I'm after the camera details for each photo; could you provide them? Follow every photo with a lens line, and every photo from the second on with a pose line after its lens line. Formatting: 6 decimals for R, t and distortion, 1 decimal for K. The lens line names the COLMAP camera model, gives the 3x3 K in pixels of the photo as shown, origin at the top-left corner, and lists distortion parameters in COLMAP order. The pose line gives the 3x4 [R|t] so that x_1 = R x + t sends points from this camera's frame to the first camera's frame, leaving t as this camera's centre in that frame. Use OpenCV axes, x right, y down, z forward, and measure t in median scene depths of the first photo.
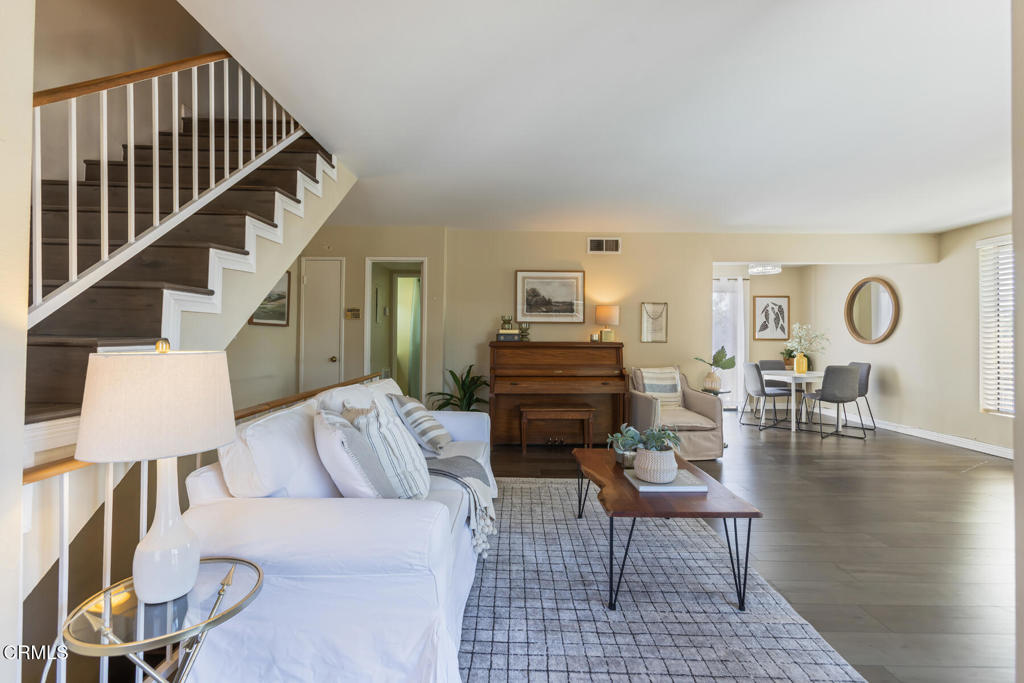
lens RADIAL K [[480.4, 0, 507.2], [0, 480.4, 335.8], [0, 0, 1]] dist [-0.018115, 0.013056]
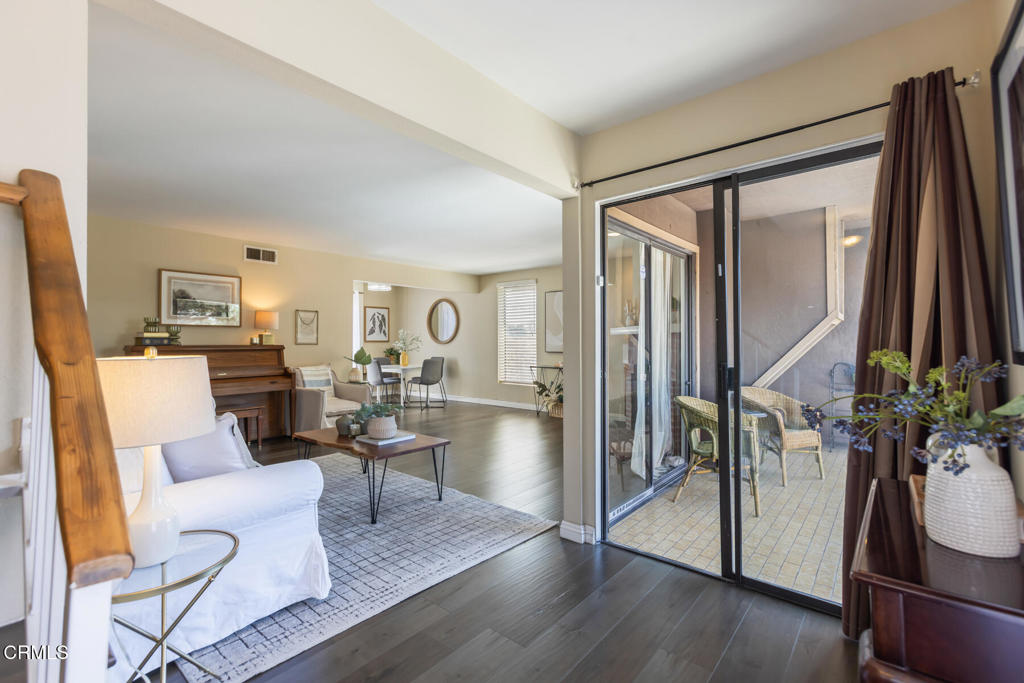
lens RADIAL K [[463.3, 0, 518.1], [0, 463.3, 335.8], [0, 0, 1]] dist [-0.010039, 0.010149]
pose [[0.631846, 0.003268, 0.775087, -0.246310], [-0.001069, 0.999994, -0.003345, -0.004621], [-0.775093, 0.001285, 0.631846, -0.105243]]
